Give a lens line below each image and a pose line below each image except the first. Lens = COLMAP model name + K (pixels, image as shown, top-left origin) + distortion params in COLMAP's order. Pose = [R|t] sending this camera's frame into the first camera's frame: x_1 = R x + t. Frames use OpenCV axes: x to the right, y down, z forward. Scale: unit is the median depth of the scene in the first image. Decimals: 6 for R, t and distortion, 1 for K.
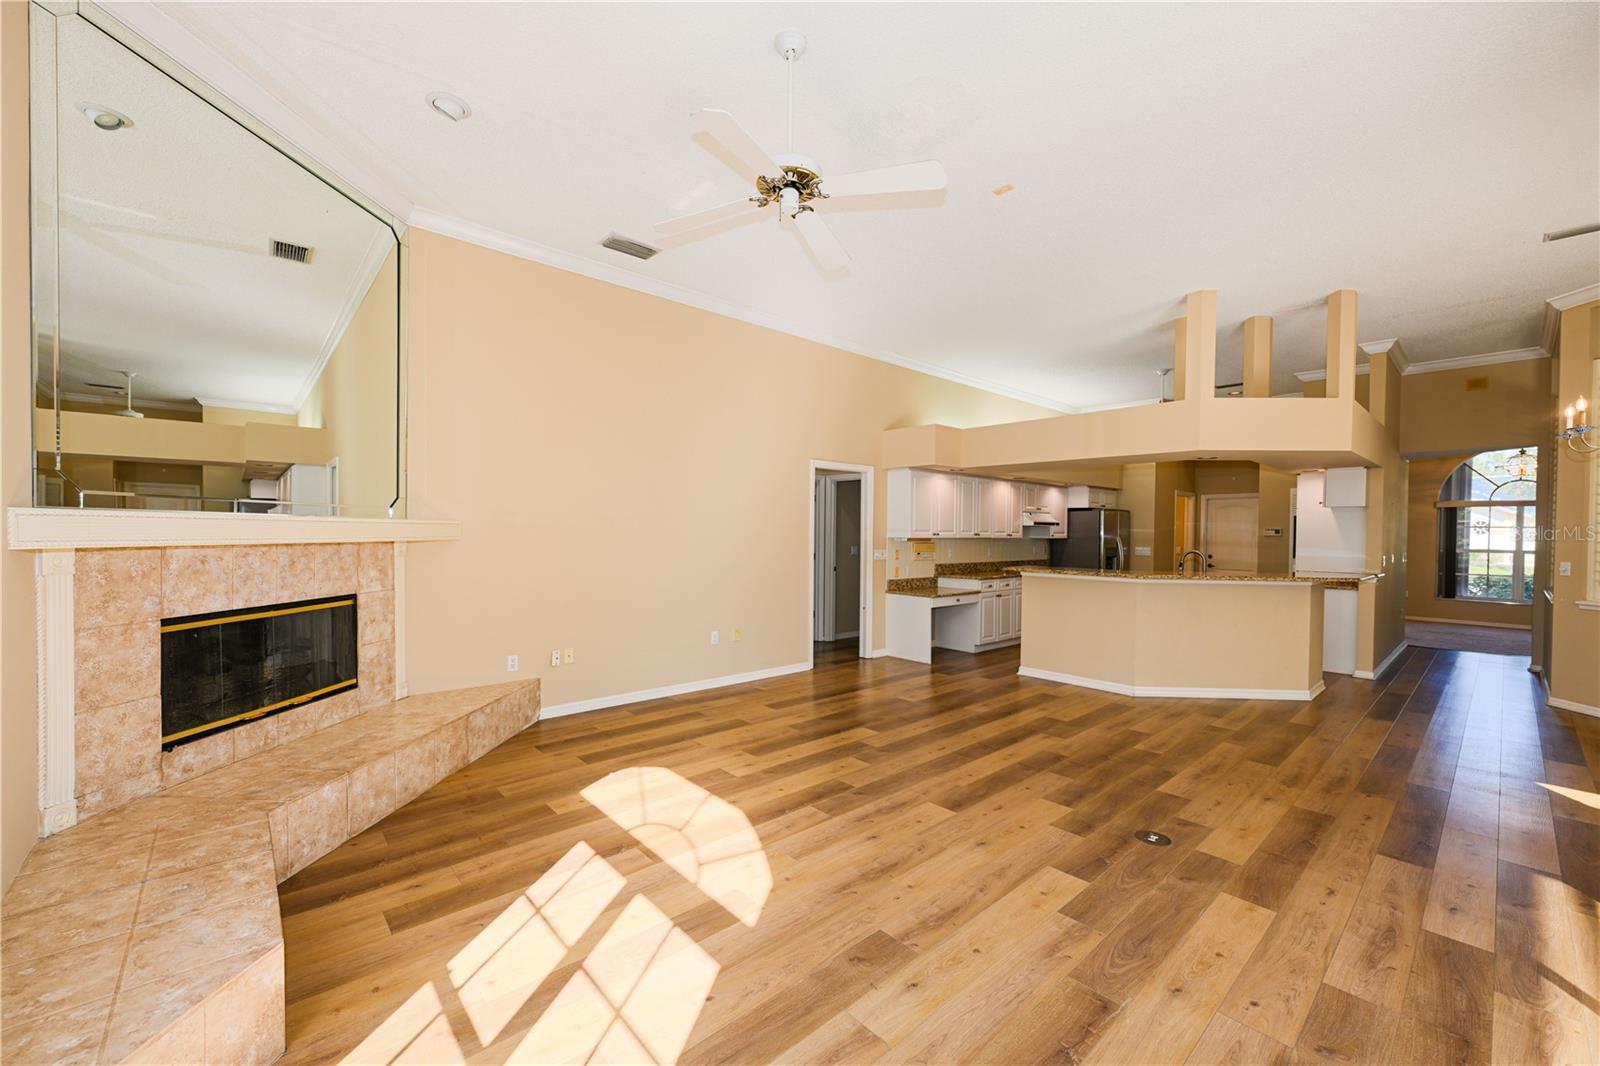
lens RADIAL K [[635.6, 0, 804.5], [0, 635.6, 549.1], [0, 0, 1]] dist [-0.000116, 0.000214]
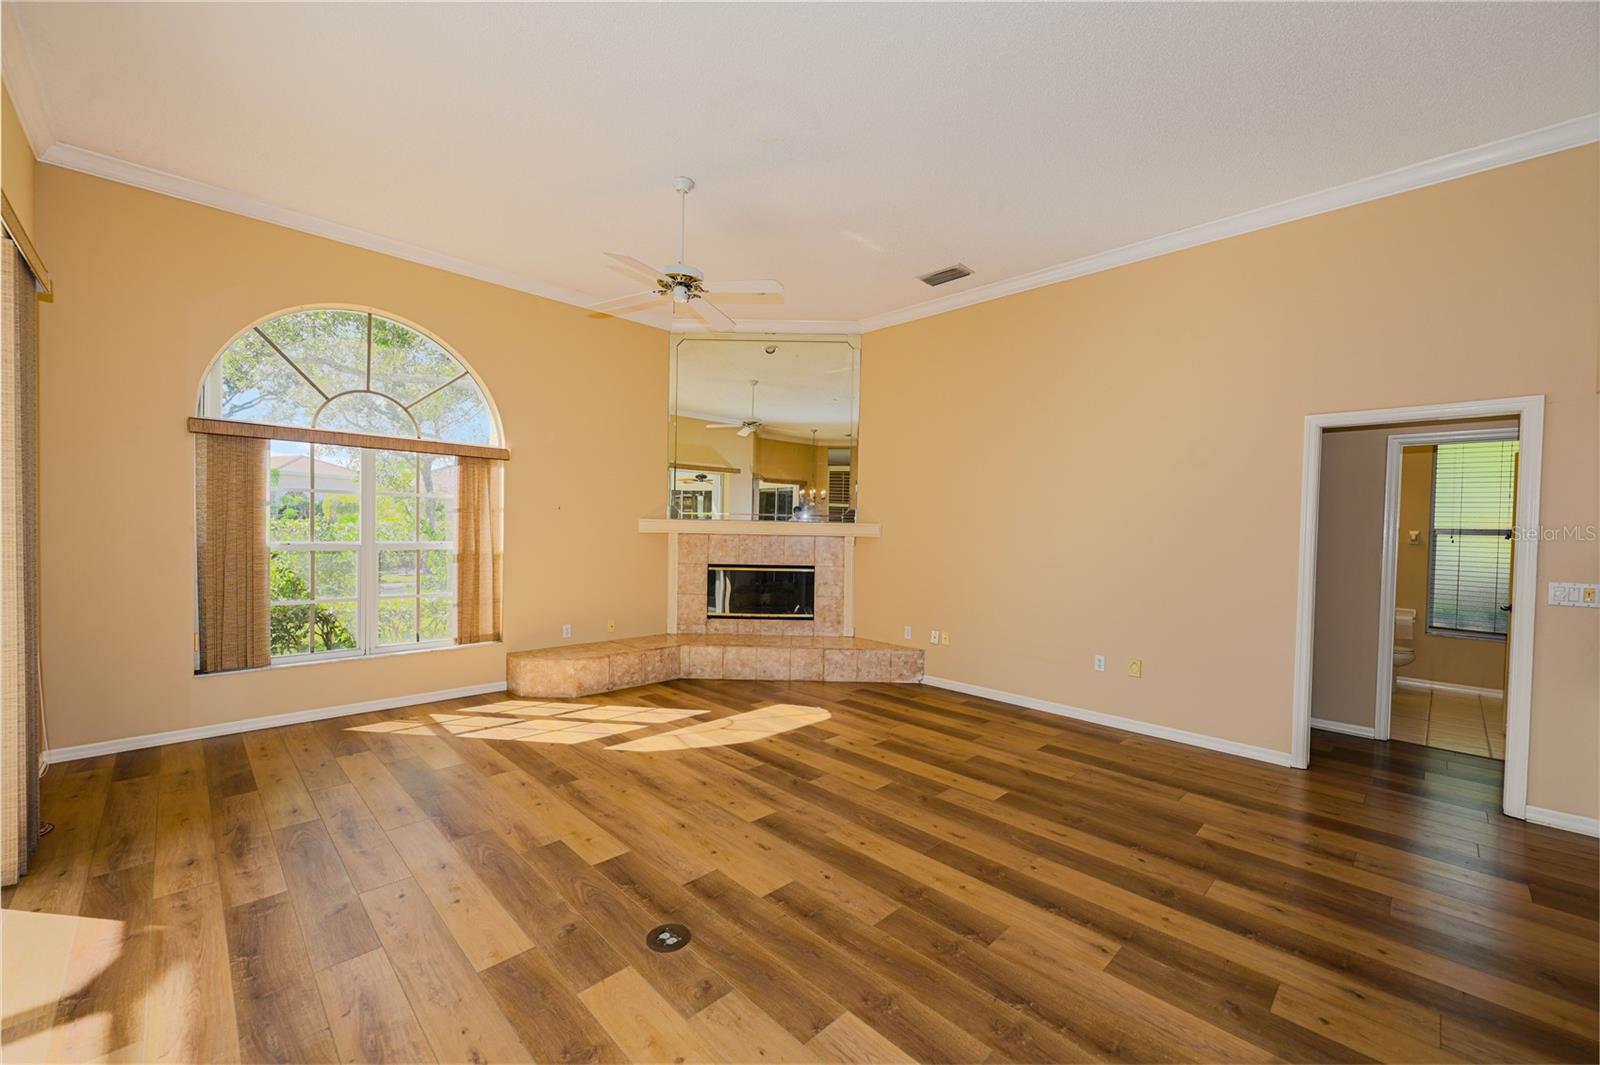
lens RADIAL K [[633.5, 0, 796.9], [0, 633.5, 545.5], [0, 0, 1]] dist [-0.001243, 0.000383]
pose [[0.040218, 0.019134, -0.999008, 1.120041], [-0.046016, 0.998791, 0.017278, -0.014452], [0.998131, 0.045275, 0.041050, 0.964373]]
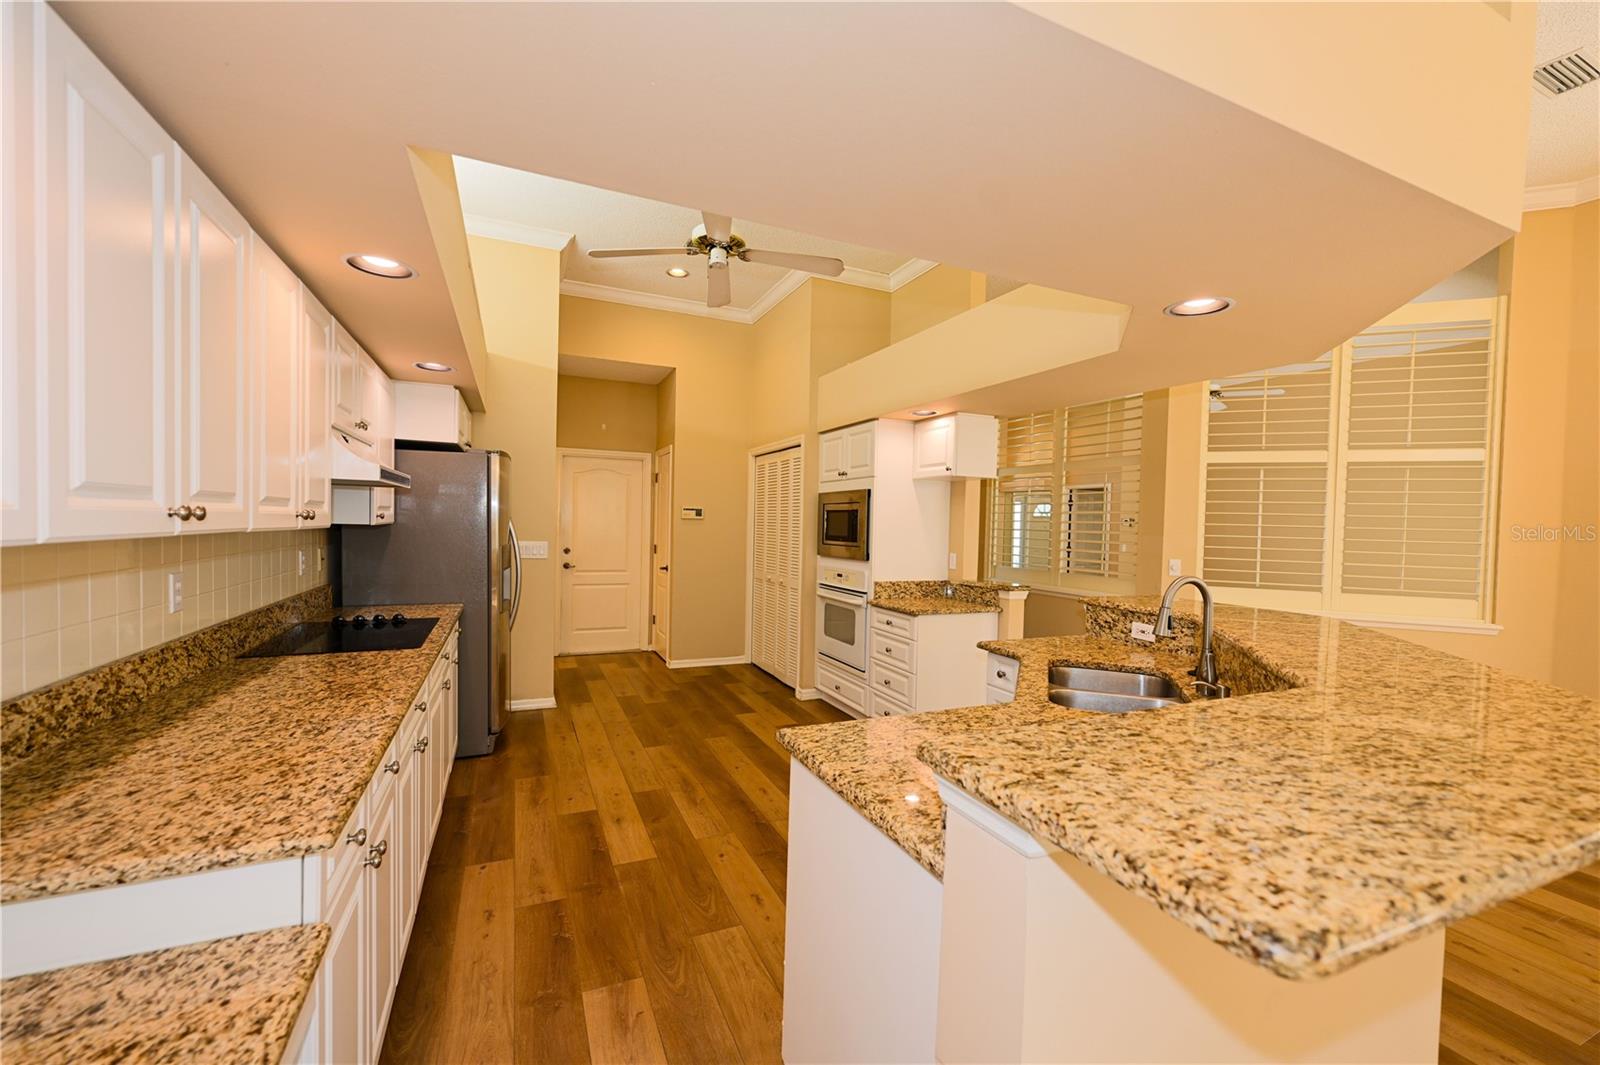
lens RADIAL K [[633.5, 0, 793.4], [0, 633.5, 542.0], [0, 0, 1]] dist [-0.001243, 0.000383]
pose [[0.314554, -0.032776, 0.948673, 0.400649], [0.004832, 0.999446, 0.032928, -0.047970], [-0.949227, -0.005774, 0.314538, 1.897232]]
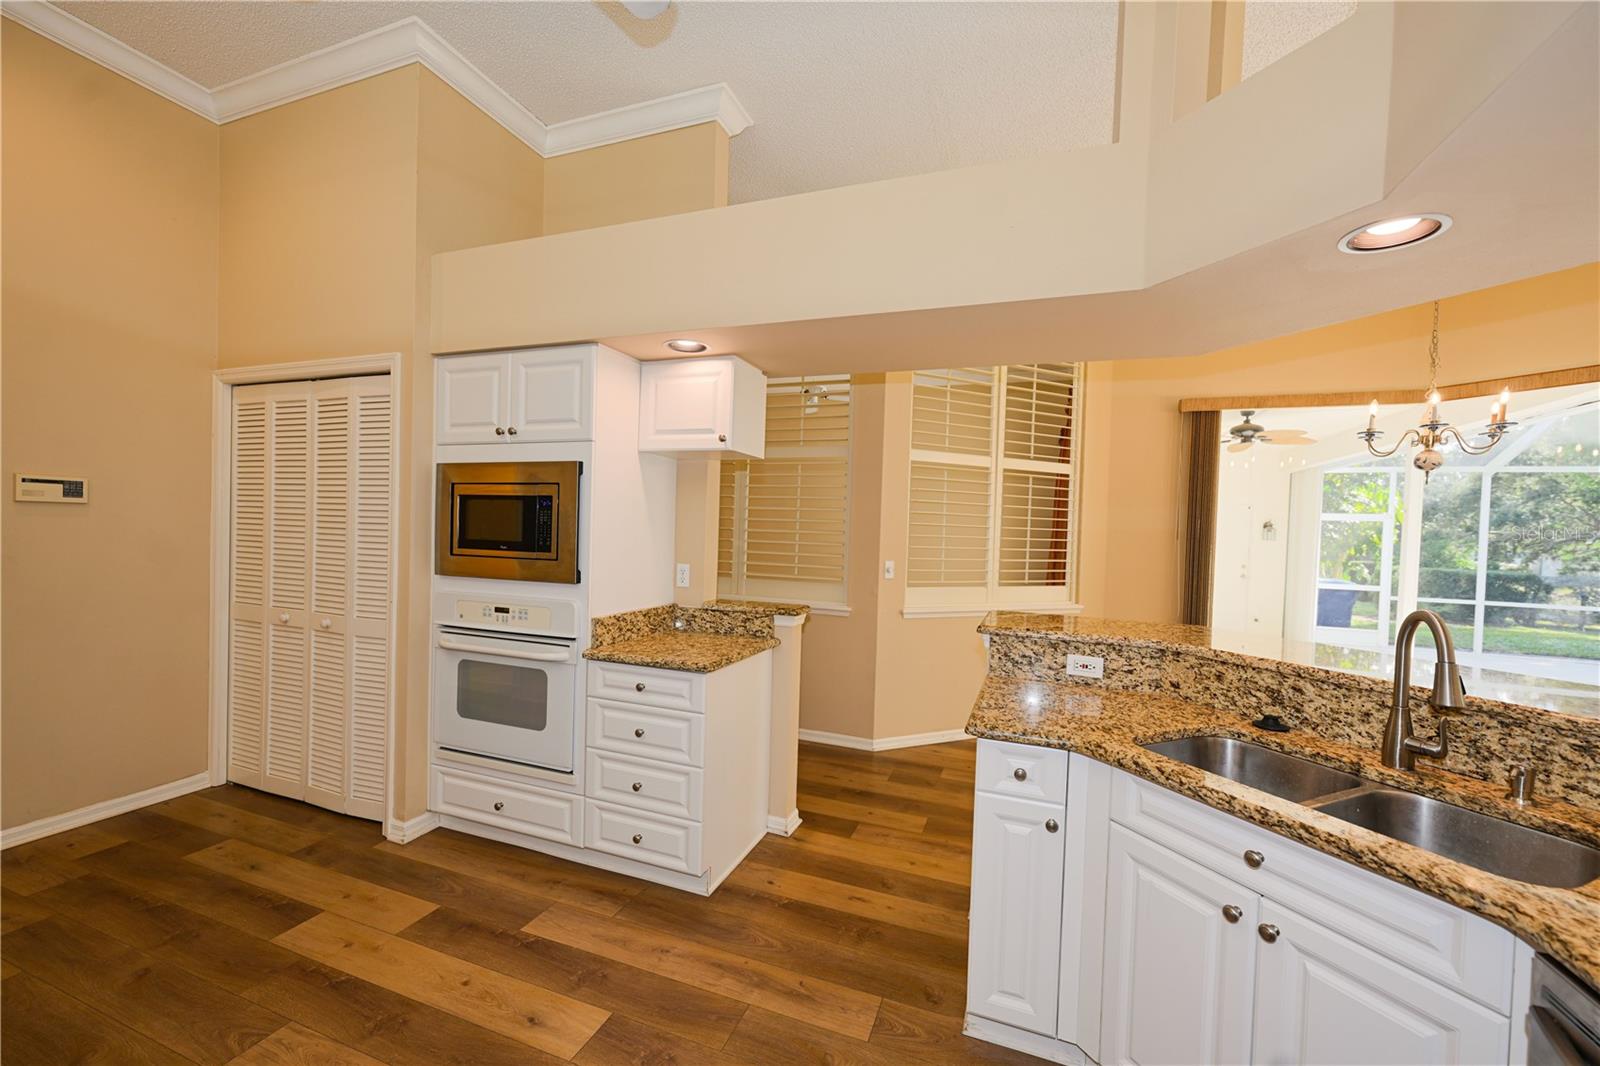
lens RADIAL K [[635.6, 0, 801.5], [0, 635.6, 541.3], [0, 0, 1]] dist [-0.000116, 0.000214]
pose [[-0.458852, -0.042357, 0.887503, 0.870513], [-0.012416, 0.999071, 0.041262, -0.051780], [-0.888426, 0.007915, -0.458951, 2.263766]]
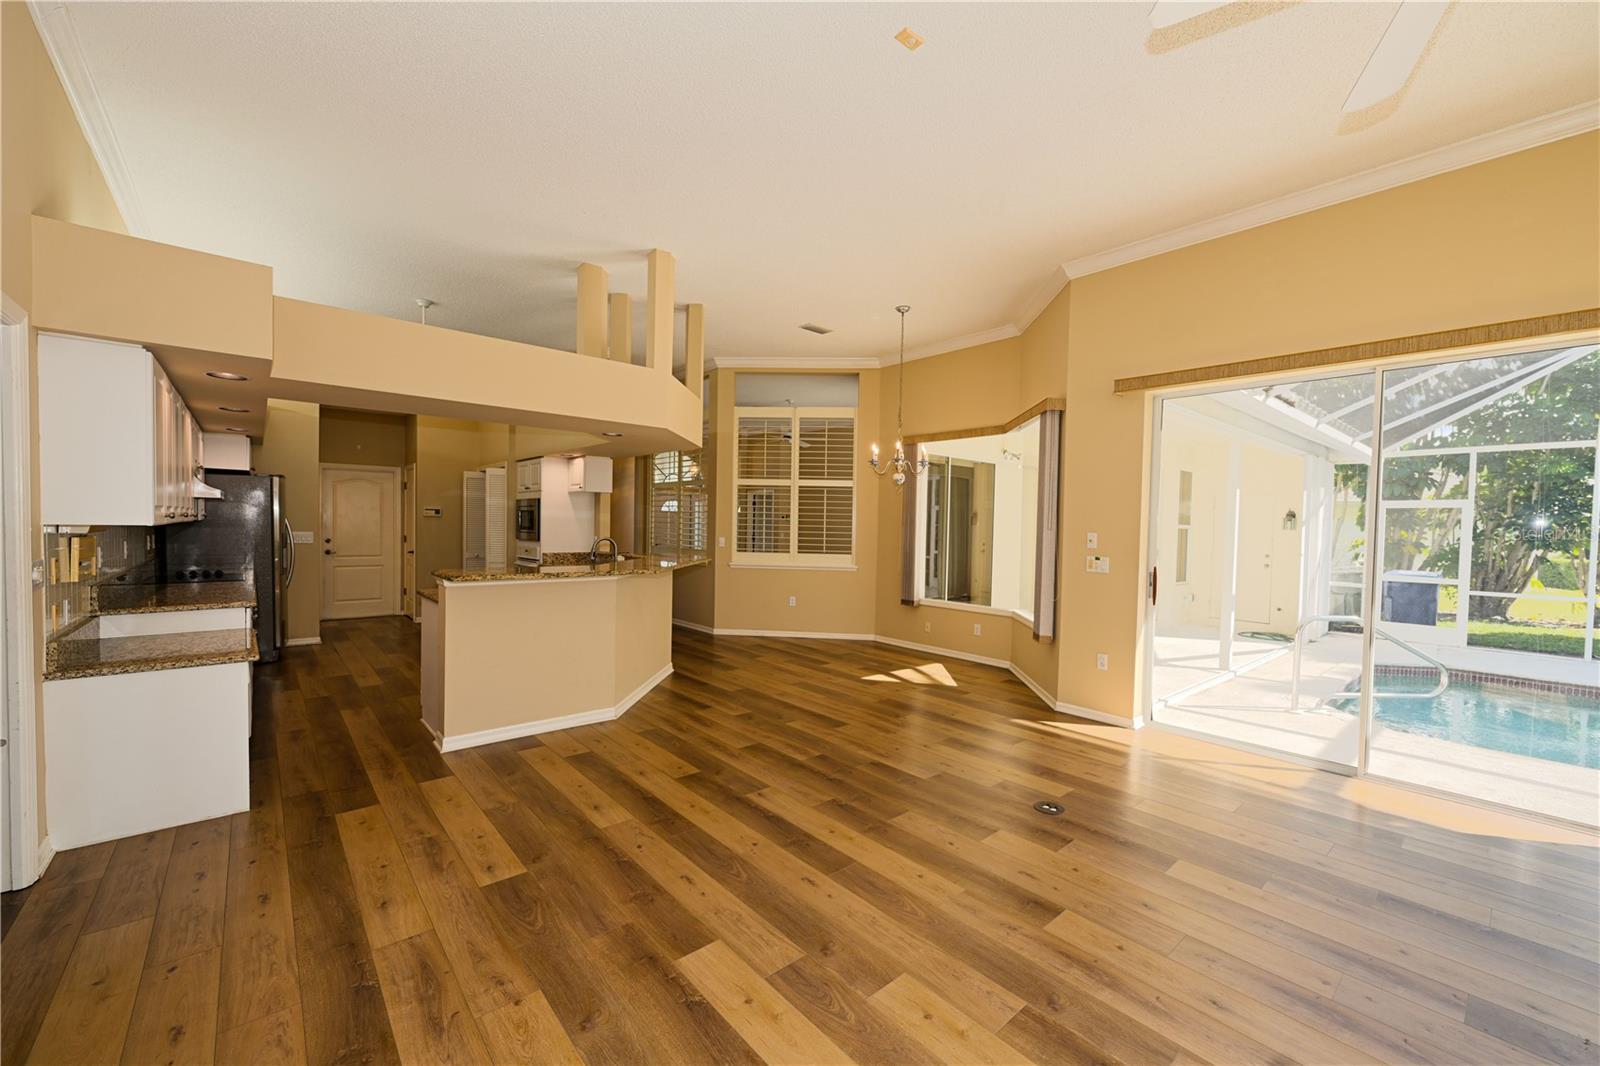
lens RADIAL K [[635.6, 0, 800.4], [0, 635.6, 541.7], [0, 0, 1]] dist [-0.000116, 0.000214]
pose [[0.022989, -0.039018, 0.998974, -0.464023], [0.008879, 0.999207, 0.038822, -0.040170], [-0.999696, 0.007978, 0.023317, 1.227393]]
